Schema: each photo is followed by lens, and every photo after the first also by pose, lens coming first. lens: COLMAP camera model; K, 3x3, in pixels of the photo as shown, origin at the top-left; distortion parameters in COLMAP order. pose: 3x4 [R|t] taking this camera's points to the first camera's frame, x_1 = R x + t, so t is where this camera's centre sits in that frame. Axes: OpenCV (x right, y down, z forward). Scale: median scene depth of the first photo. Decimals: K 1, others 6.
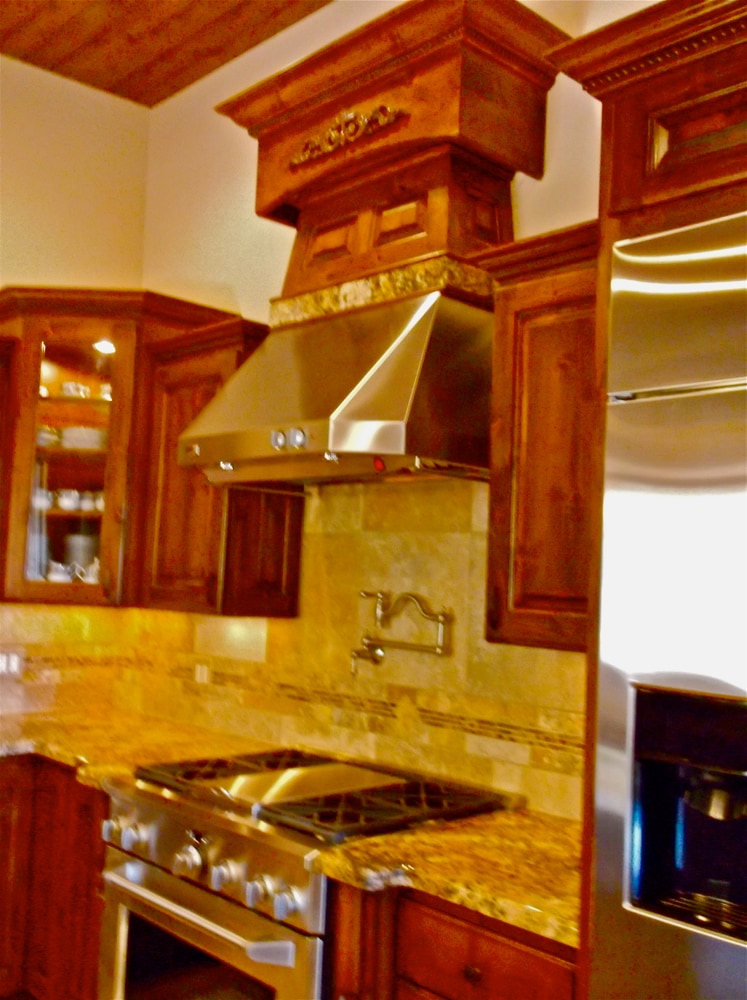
lens RADIAL K [[1009.0, 0, 375.6], [0, 1009.0, 507.6], [0, 0, 1]] dist [0.006691, 0.000000]
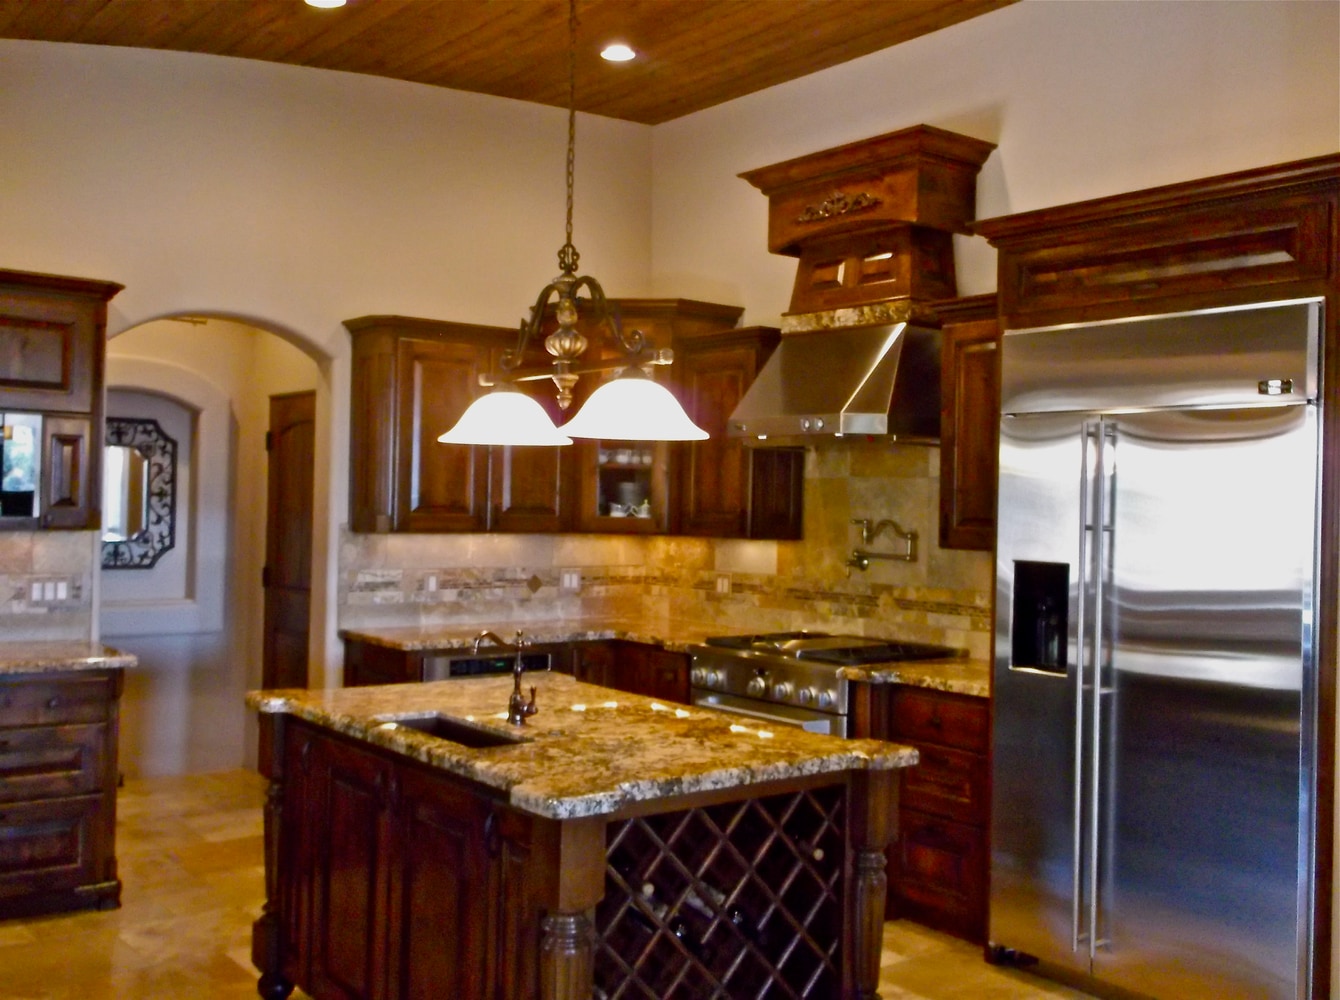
lens RADIAL K [[1352.0, 0, 673.7], [0, 1352.0, 490.3], [0, 0, 1]] dist [0.006691, 0.000000]
pose [[0.995857, -0.021702, -0.088307, -0.100581], [0.026478, 0.998228, 0.053286, -0.070993], [0.086994, -0.055403, 0.994667, -0.979287]]
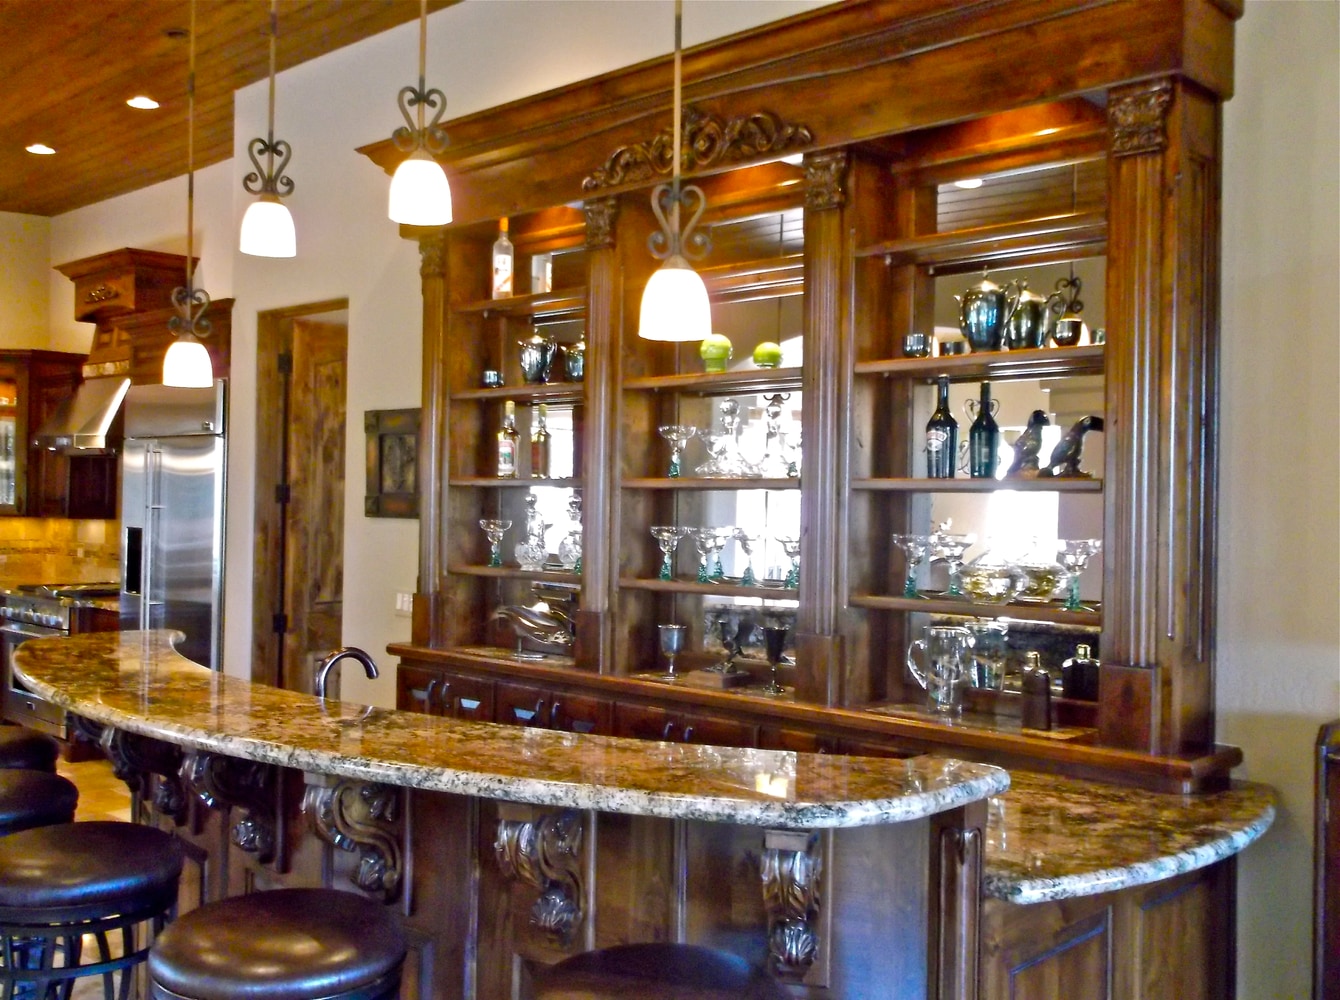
lens RADIAL K [[1352.0, 0, 669.7], [0, 1352.0, 498.8], [0, 0, 1]] dist [0.006691, 0.000000]
pose [[0.998572, -0.025975, 0.046691, 1.029876], [0.022726, 0.997369, 0.068835, -0.102584], [-0.048356, -0.067675, 0.996535, -1.966214]]
